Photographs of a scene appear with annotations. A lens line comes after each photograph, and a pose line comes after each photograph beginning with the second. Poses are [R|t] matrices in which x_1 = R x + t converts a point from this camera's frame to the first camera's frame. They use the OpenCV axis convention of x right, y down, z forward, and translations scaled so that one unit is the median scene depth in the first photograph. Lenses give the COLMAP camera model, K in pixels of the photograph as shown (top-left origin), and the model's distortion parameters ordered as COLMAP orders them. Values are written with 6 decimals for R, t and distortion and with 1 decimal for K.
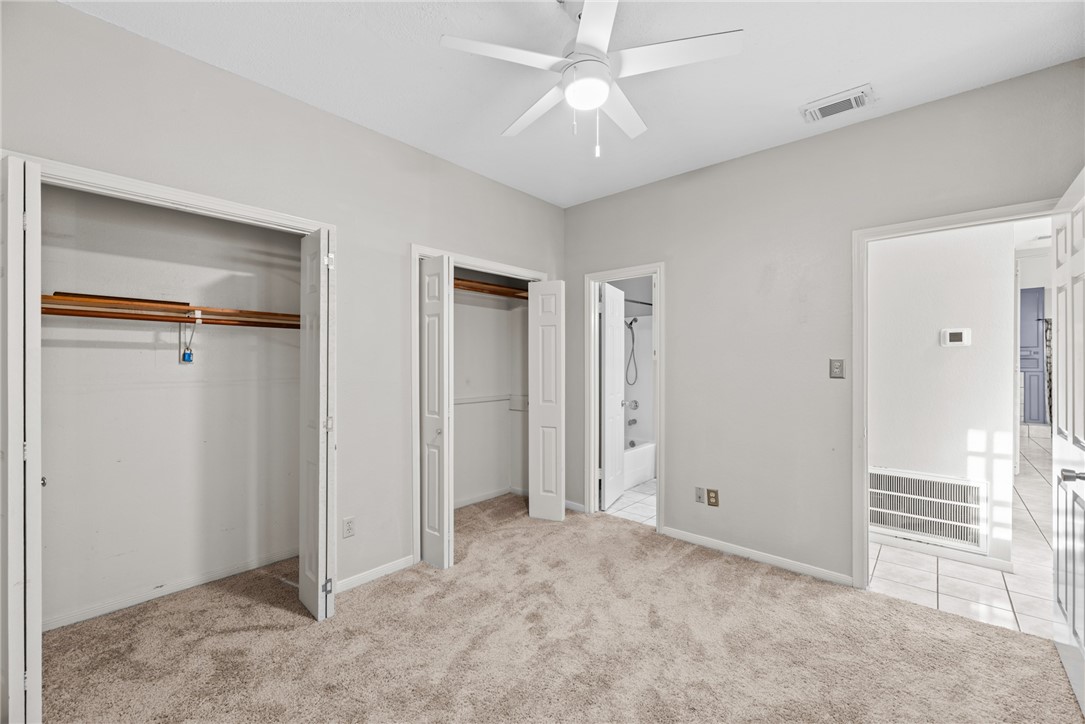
lens RADIAL K [[455.5, 0, 548.5], [0, 455.5, 363.0], [0, 0, 1]] dist [-0.000203, -0.000625]
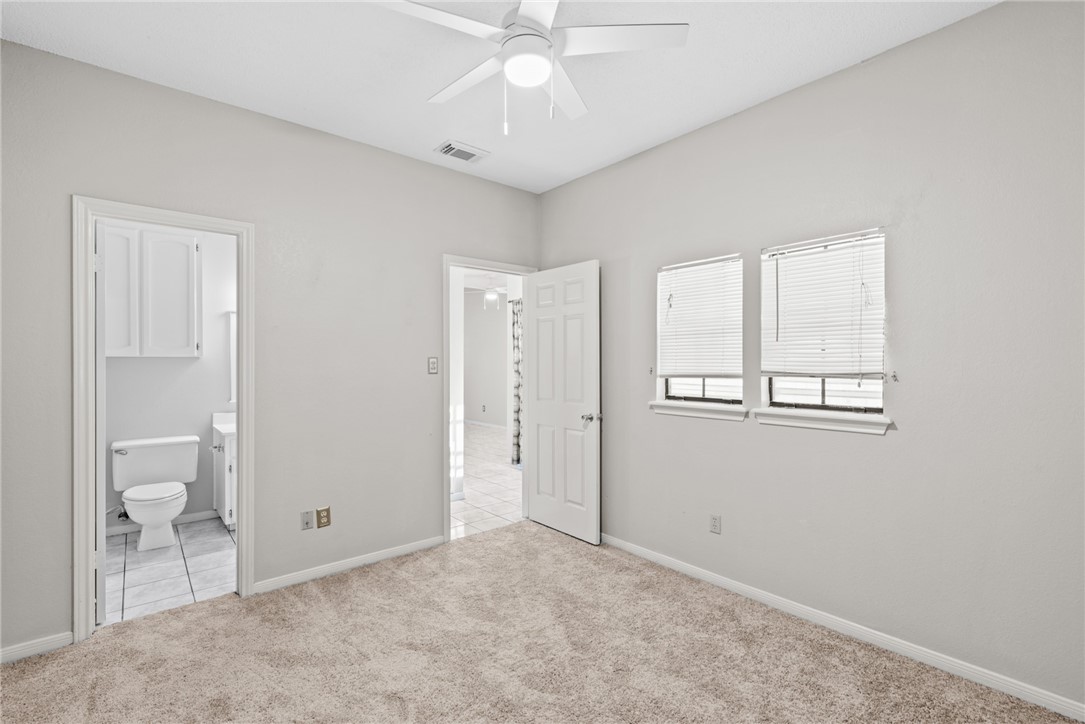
lens RADIAL K [[482.2, 0, 546.9], [0, 482.2, 358.2], [0, 0, 1]] dist [-0.001734, -0.000421]
pose [[0.156792, -0.006963, 0.987607, -0.537871], [0.005435, 0.999966, 0.006187, -0.012534], [-0.987617, 0.004398, 0.156825, 0.490046]]
